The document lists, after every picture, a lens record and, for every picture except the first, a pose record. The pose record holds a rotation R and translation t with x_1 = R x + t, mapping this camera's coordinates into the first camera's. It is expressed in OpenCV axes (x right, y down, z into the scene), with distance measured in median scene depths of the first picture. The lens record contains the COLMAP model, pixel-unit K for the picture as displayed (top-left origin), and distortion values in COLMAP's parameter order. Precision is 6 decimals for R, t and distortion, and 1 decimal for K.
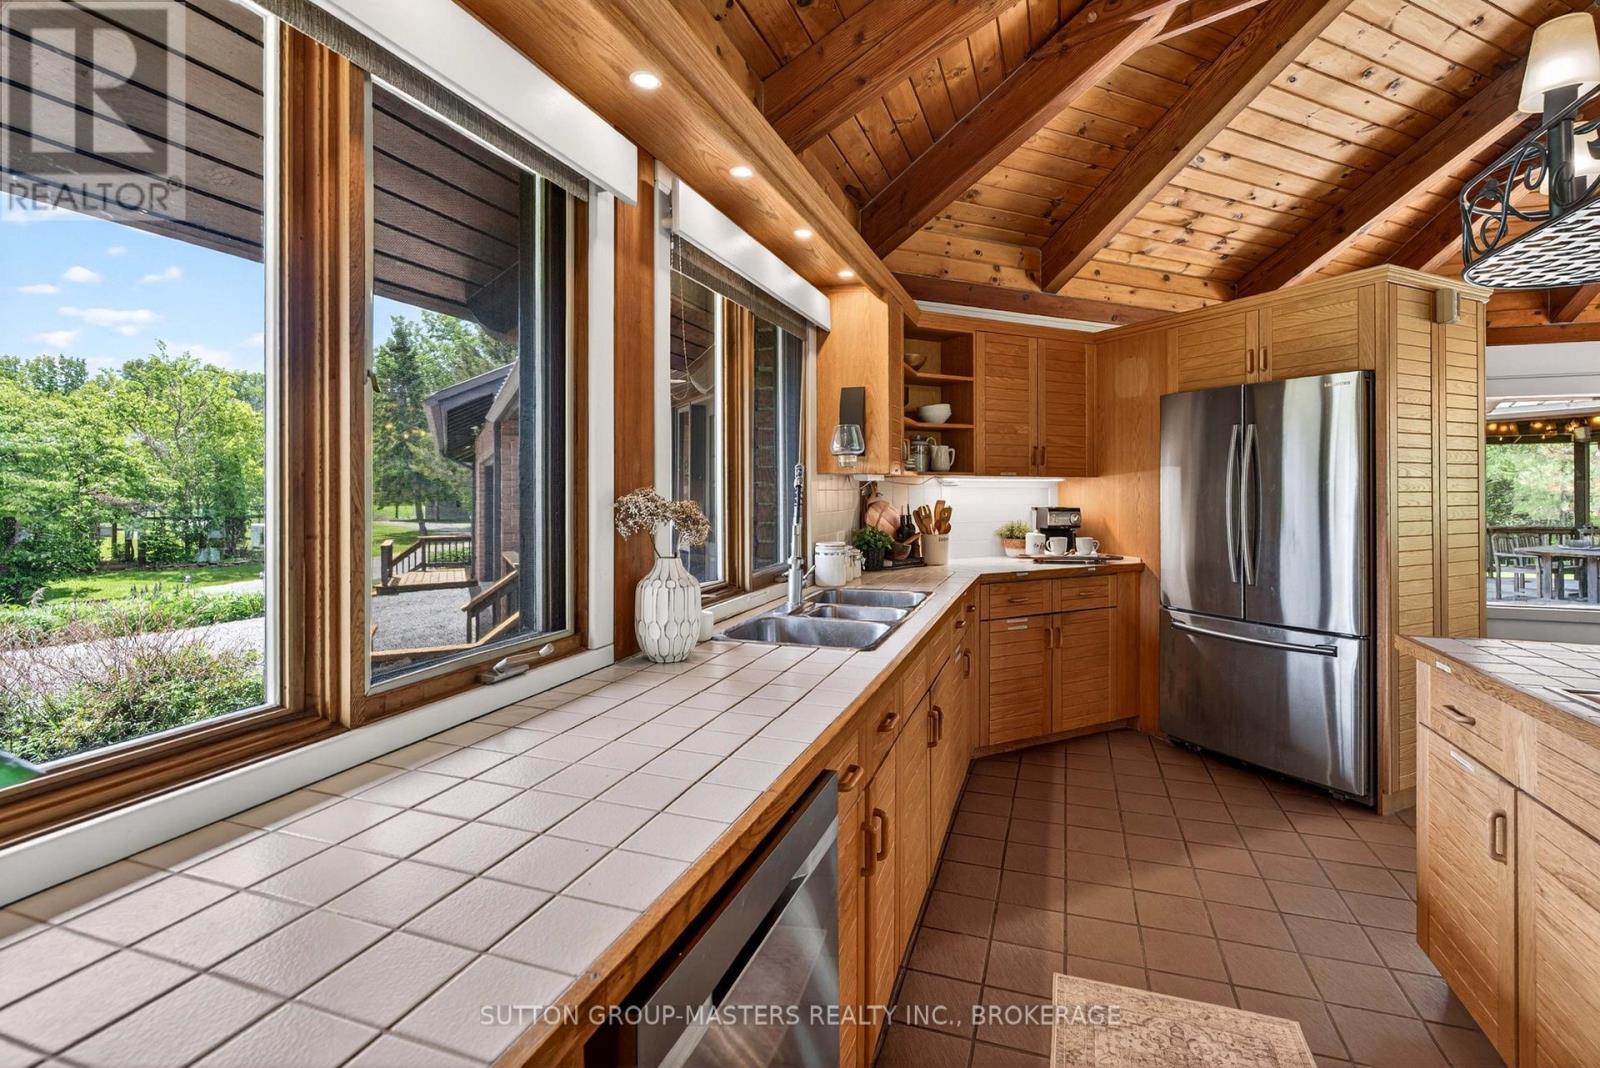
lens RADIAL K [[746.9, 0, 812.0], [0, 746.9, 489.2], [0, 0, 1]] dist [-0.004035, -0.000508]
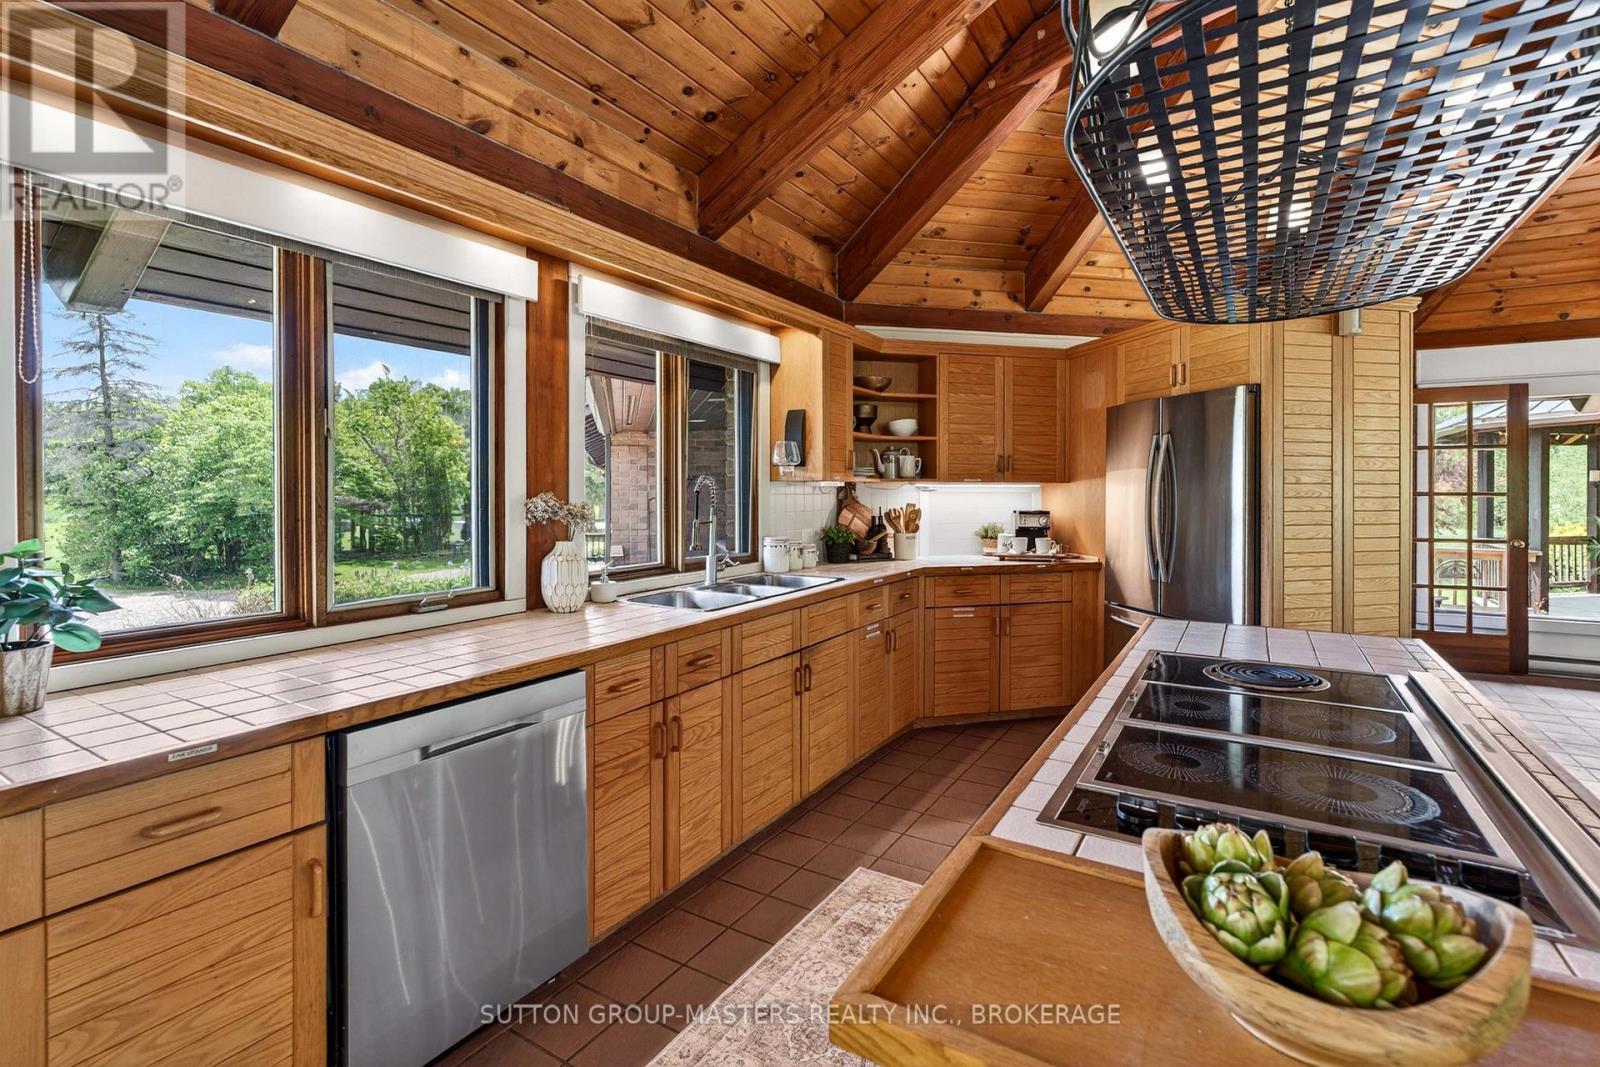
lens RADIAL K [[746.9, 0, 809.9], [0, 746.9, 498.1], [0, 0, 1]] dist [-0.004035, -0.000508]
pose [[0.977505, 0.003383, -0.210884, 0.266344], [-0.001618, 0.999962, 0.008543, -0.002450], [0.210905, -0.008009, 0.977474, -0.146591]]
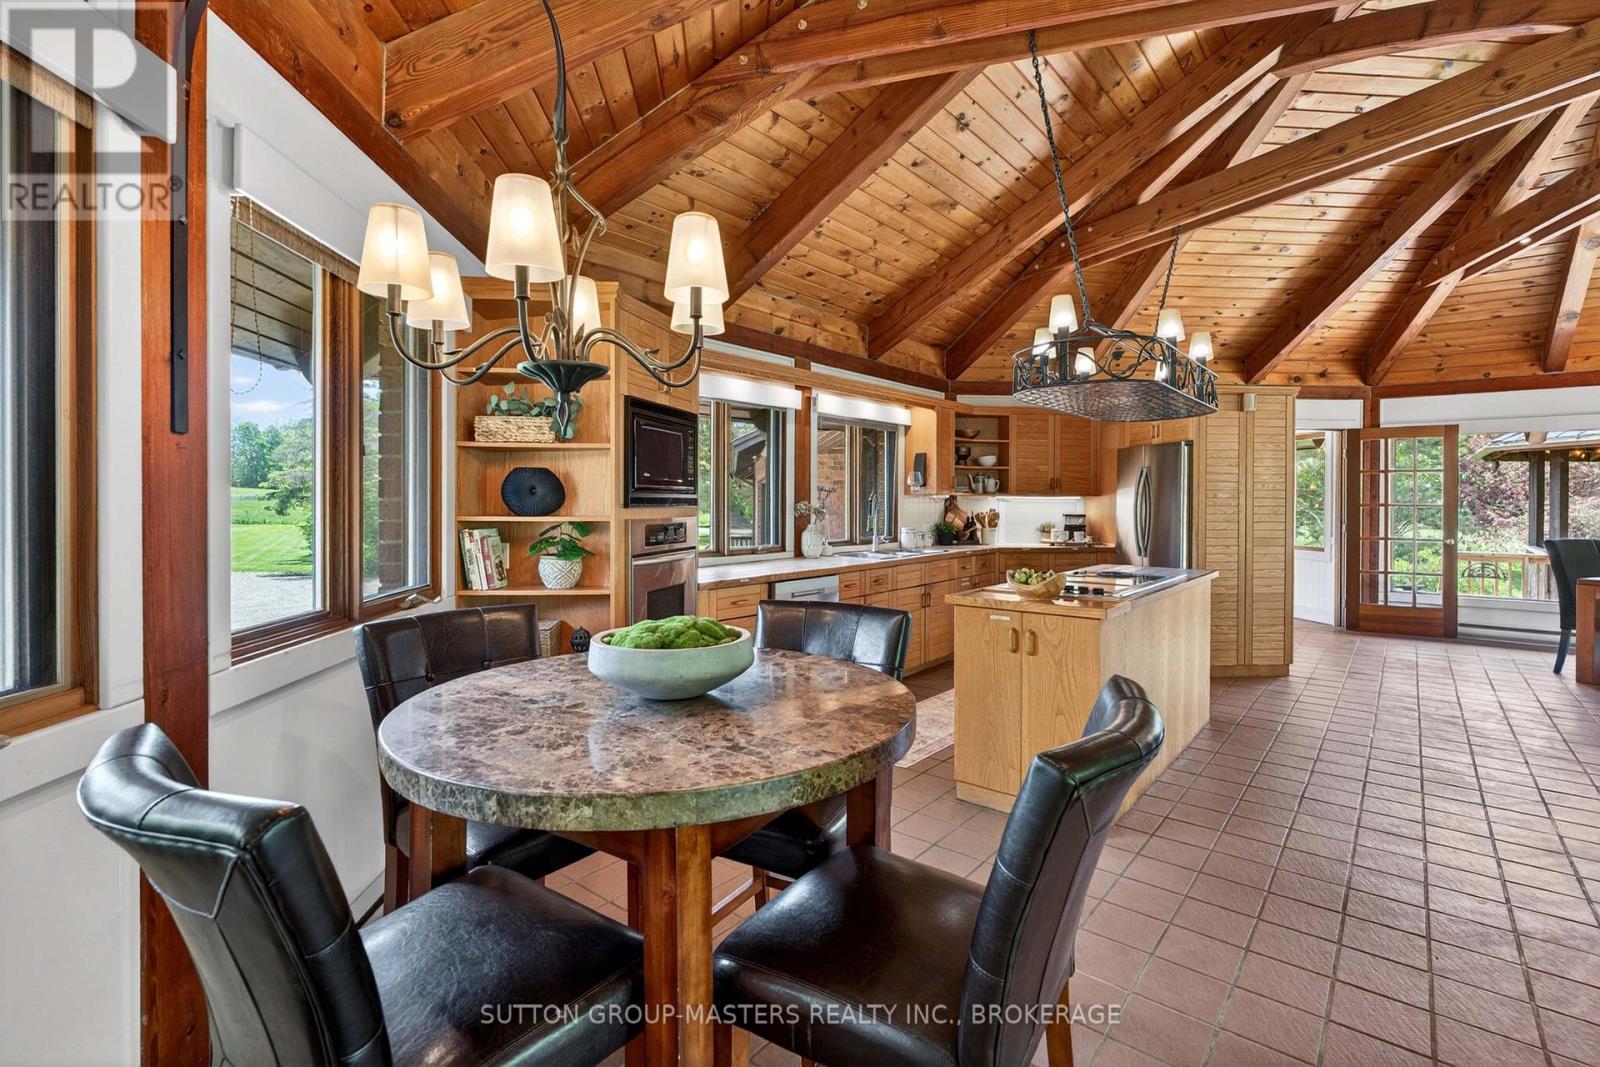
lens RADIAL K [[746.9, 0, 801.9], [0, 746.9, 506.6], [0, 0, 1]] dist [-0.004035, -0.000508]
pose [[0.935424, 0.008322, -0.353430, 0.383111], [-0.006184, 0.999955, 0.007177, -0.000603], [0.353474, -0.004528, 0.935433, -0.842615]]
